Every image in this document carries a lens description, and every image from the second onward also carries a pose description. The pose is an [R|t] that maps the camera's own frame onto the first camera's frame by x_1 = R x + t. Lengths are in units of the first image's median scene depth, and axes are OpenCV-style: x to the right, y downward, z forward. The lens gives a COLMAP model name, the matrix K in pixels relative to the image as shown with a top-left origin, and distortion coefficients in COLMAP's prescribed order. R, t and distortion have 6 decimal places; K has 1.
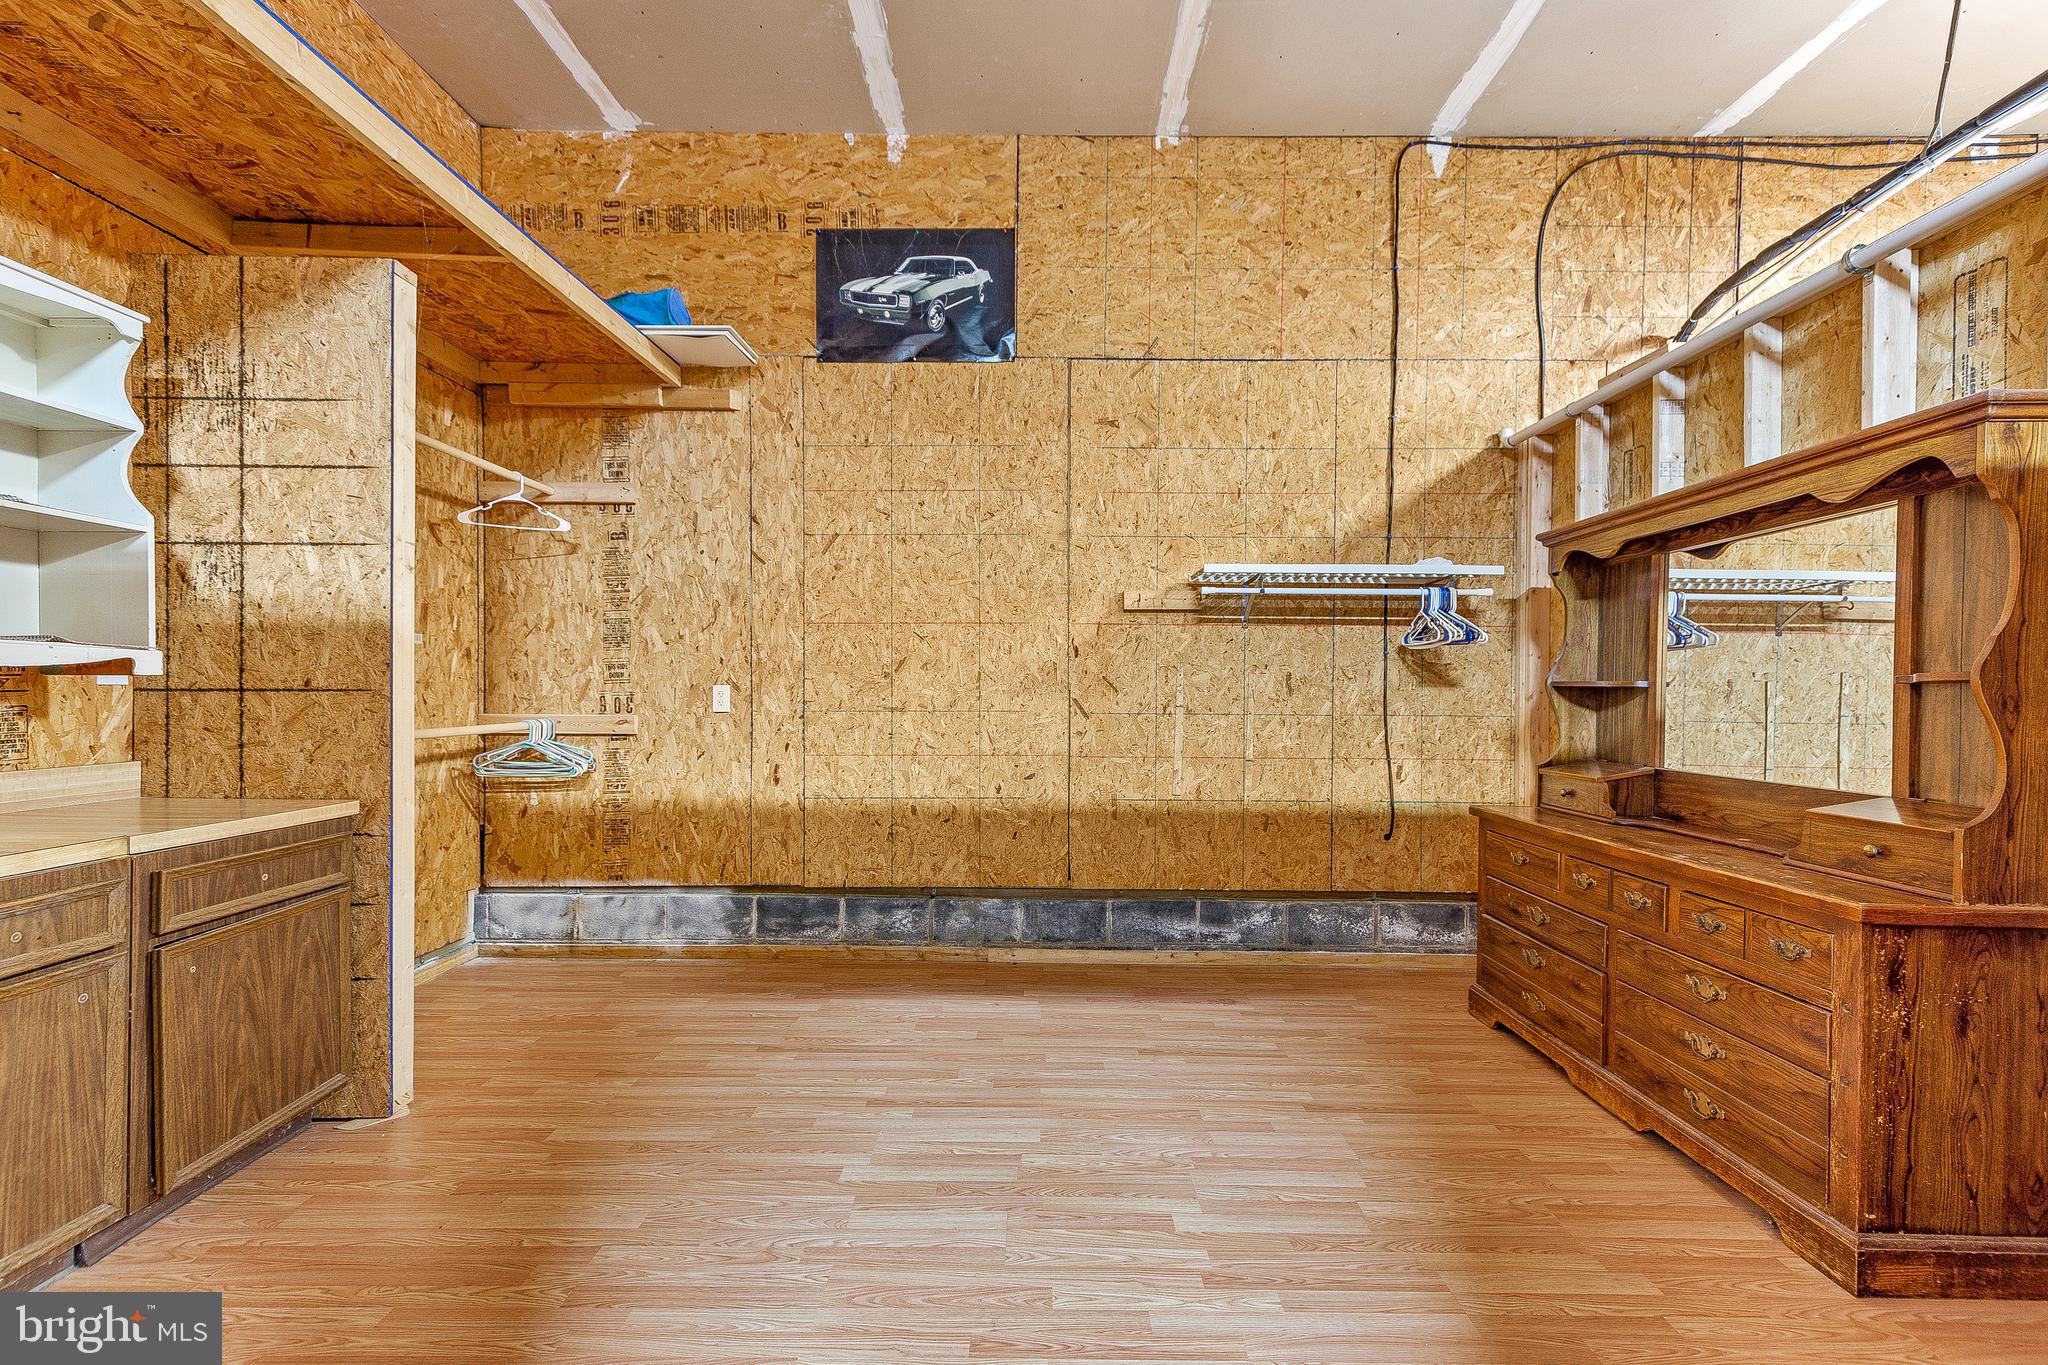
lens RADIAL K [[892.3, 0, 1025.9], [0, 892.3, 700.0], [0, 0, 1]] dist [0.018473, -0.003627]
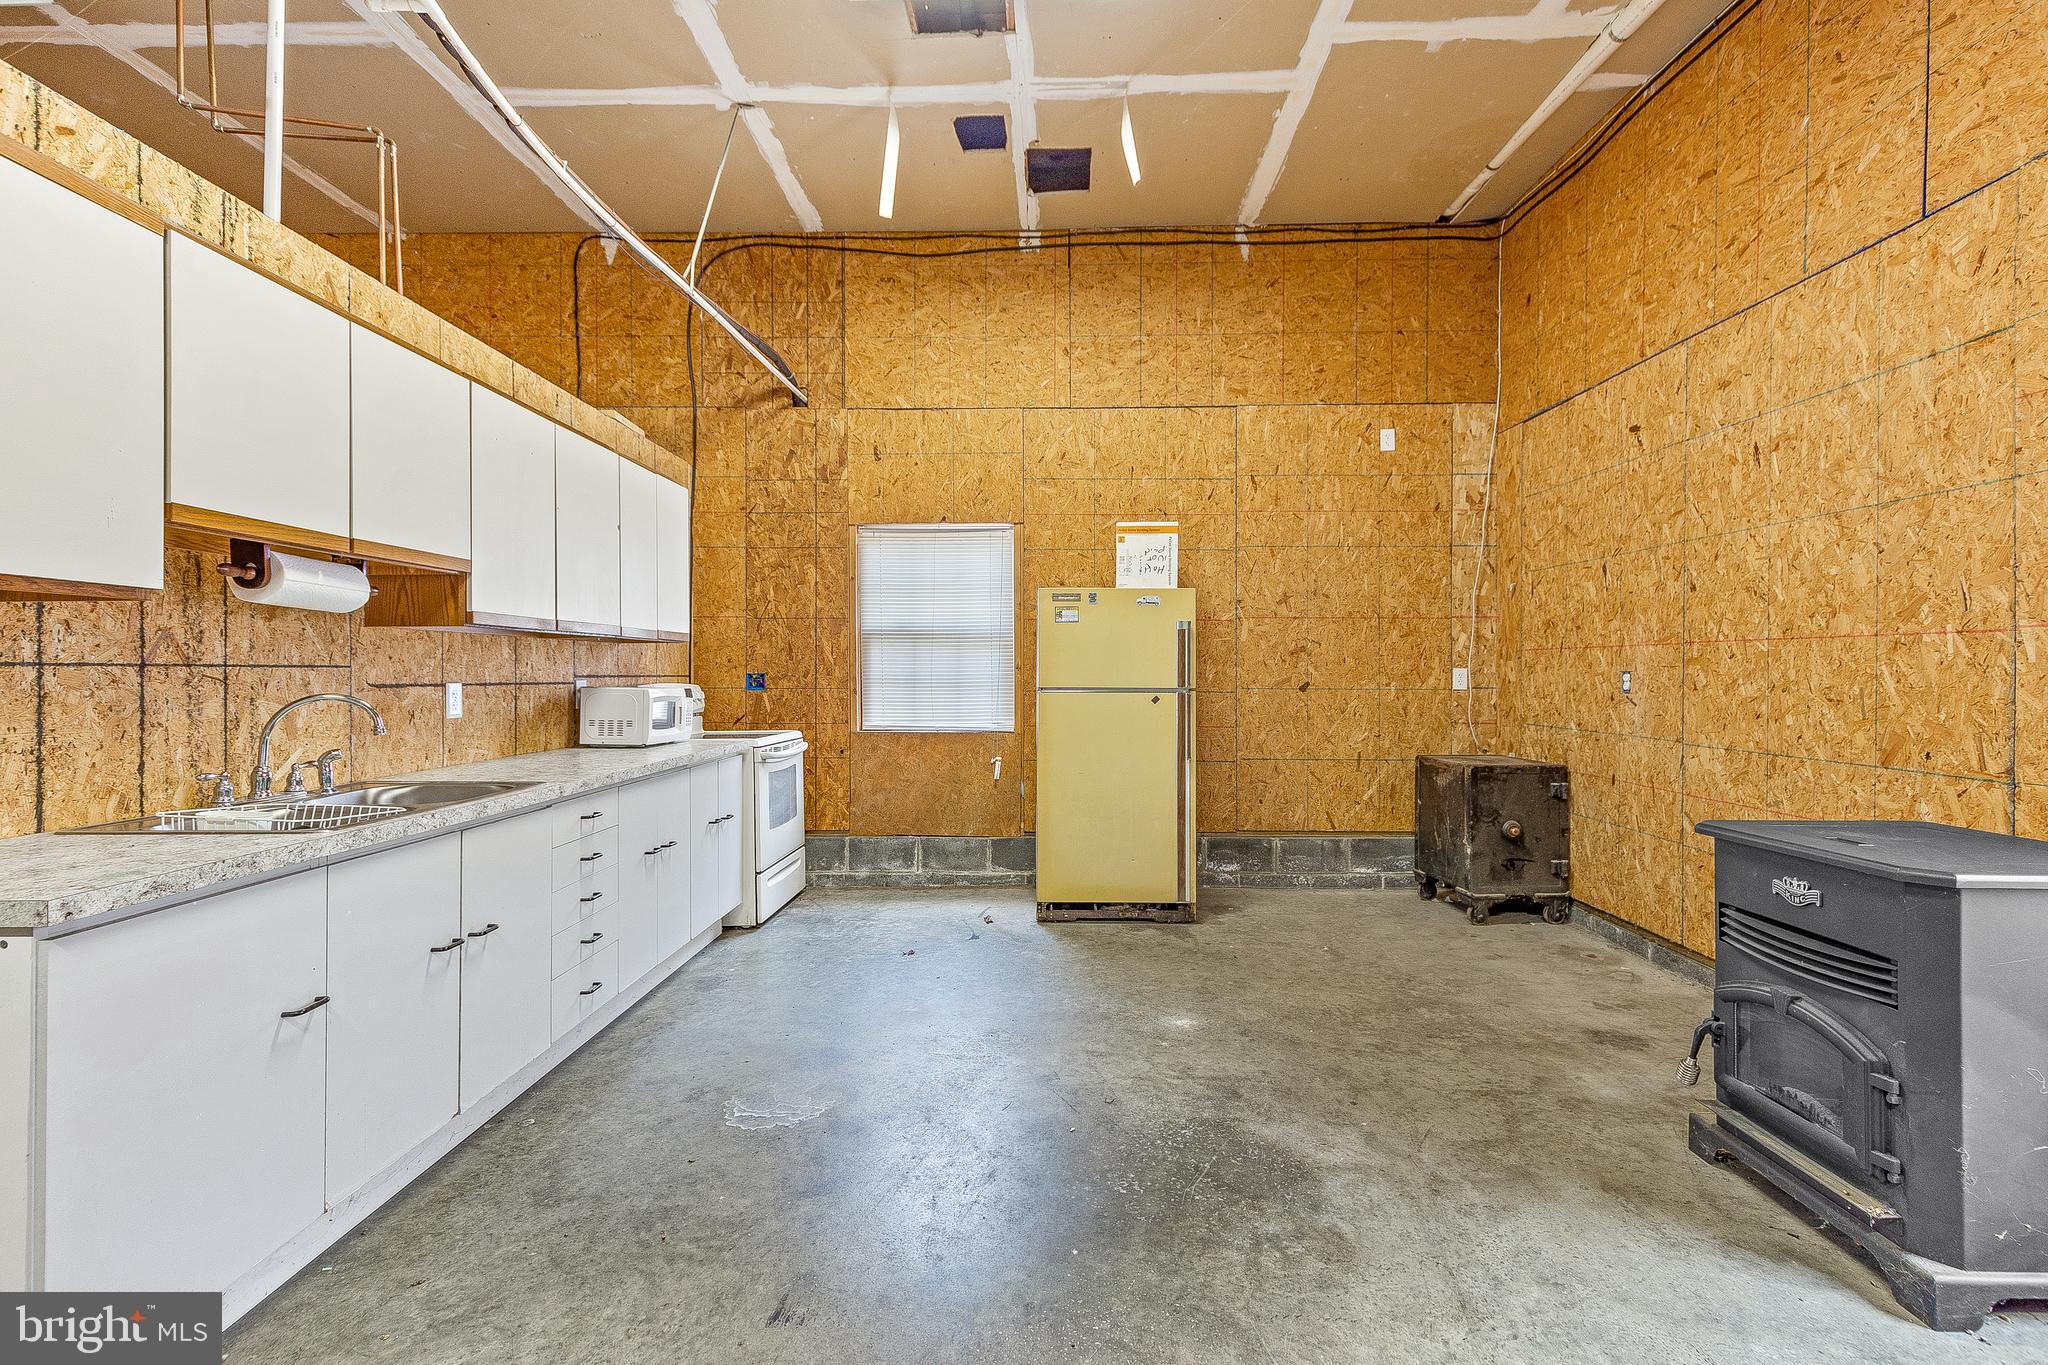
lens RADIAL K [[892.3, 0, 1036.2], [0, 892.3, 665.1], [0, 0, 1]] dist [0.018473, -0.003627]
pose [[0.999822, -0.010398, -0.015775, 1.074827], [0.010171, 0.999845, -0.014387, 0.008200], [0.015922, 0.014224, 0.999772, -0.248491]]
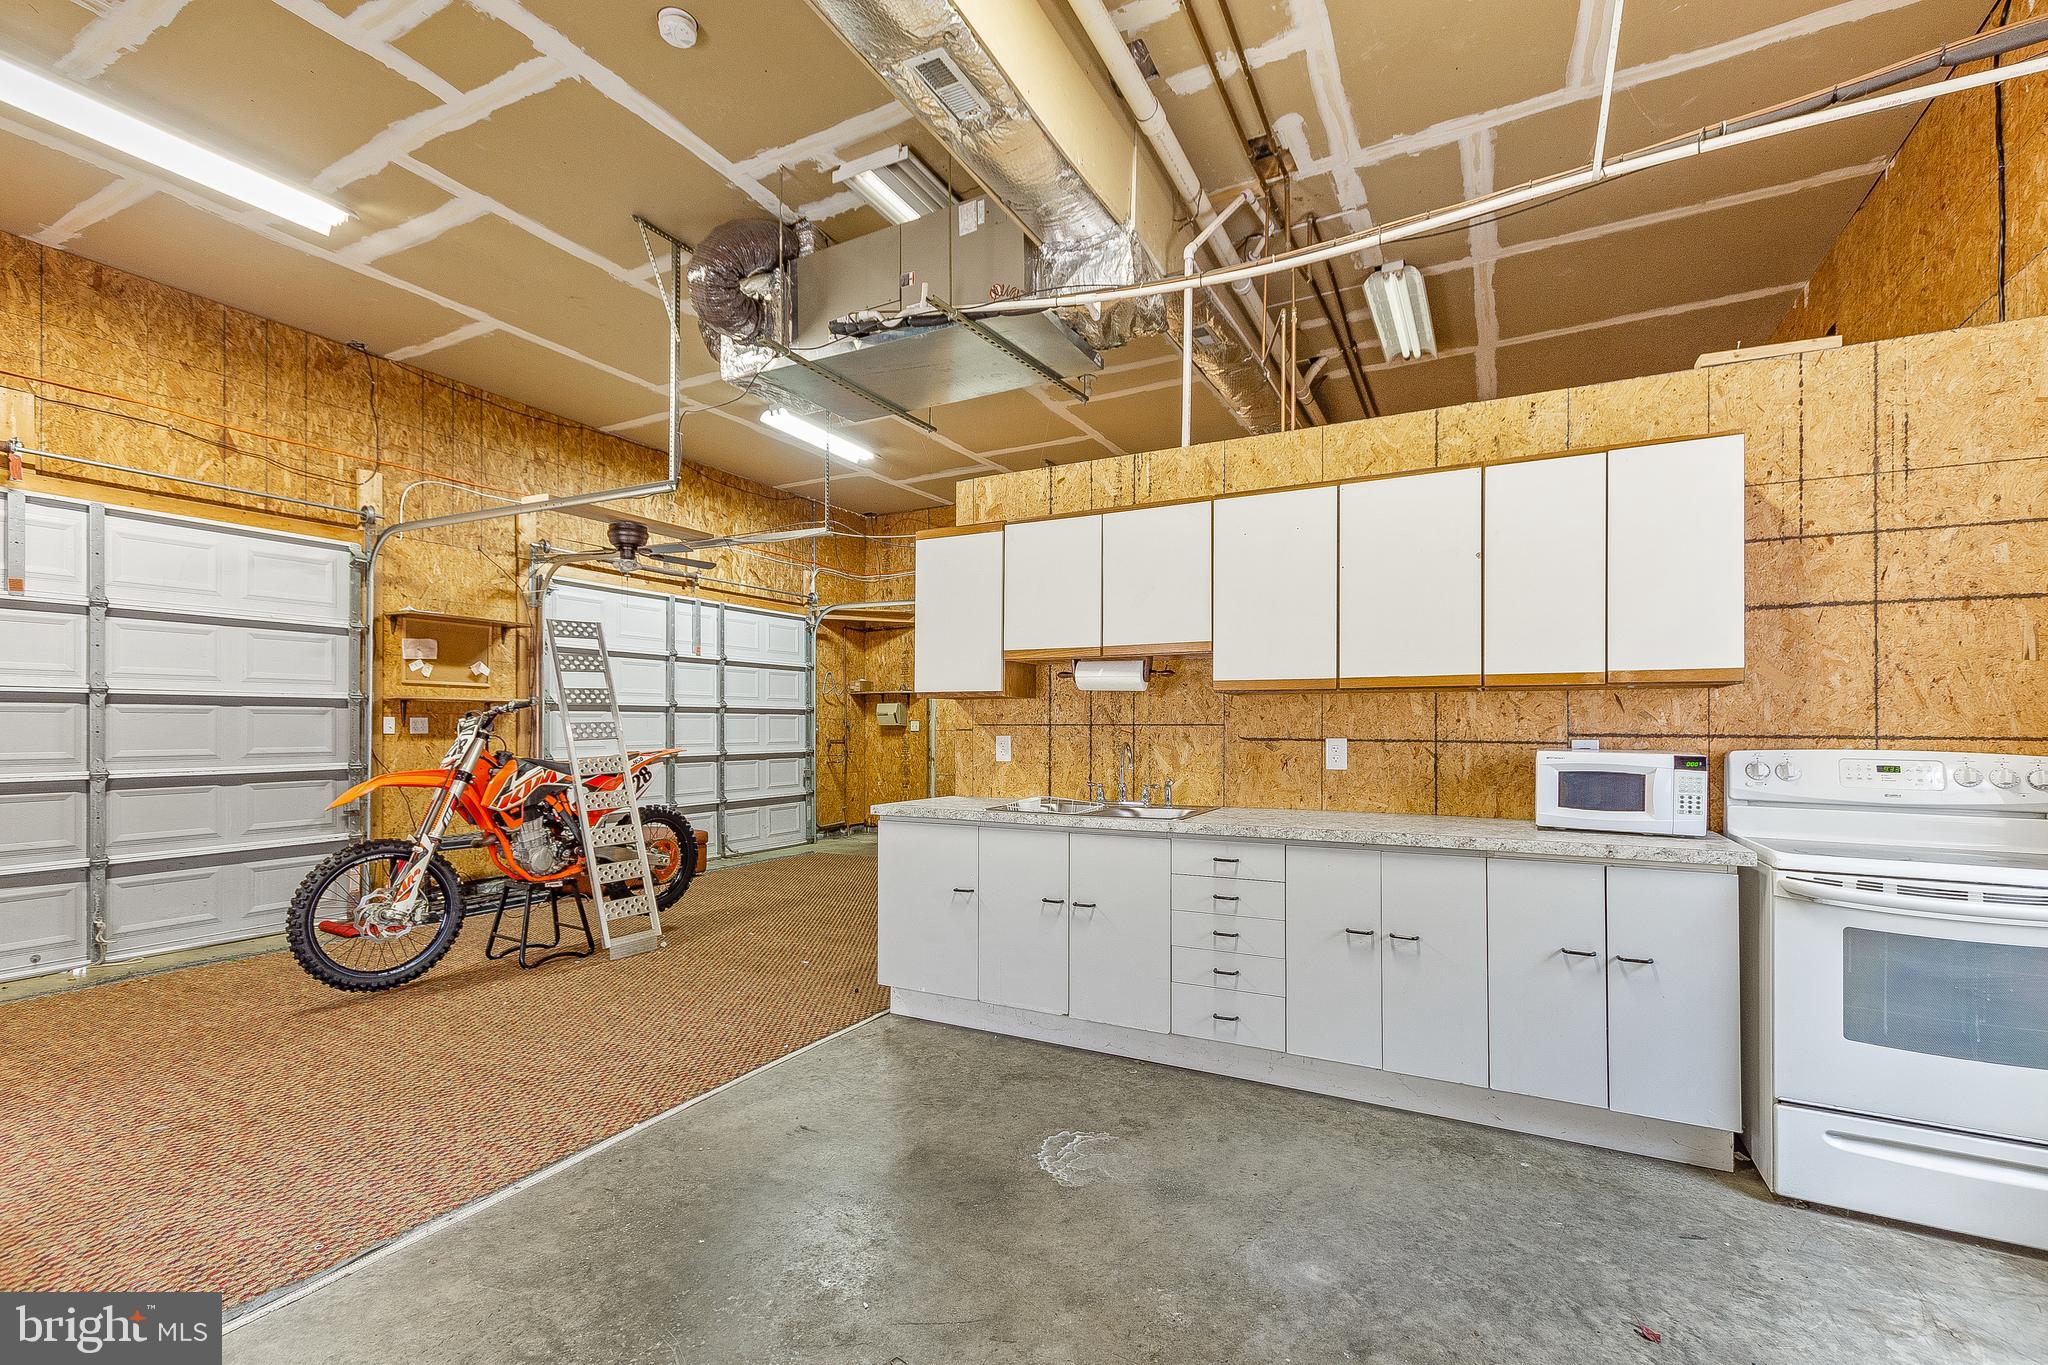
lens RADIAL K [[892.3, 0, 1021.3], [0, 892.3, 714.2], [0, 0, 1]] dist [0.018473, -0.003627]
pose [[-0.472857, -0.022415, -0.880854, 1.469200], [-0.012069, 0.999747, -0.018961, 0.003778], [0.881057, 0.001666, -0.473008, 0.639156]]
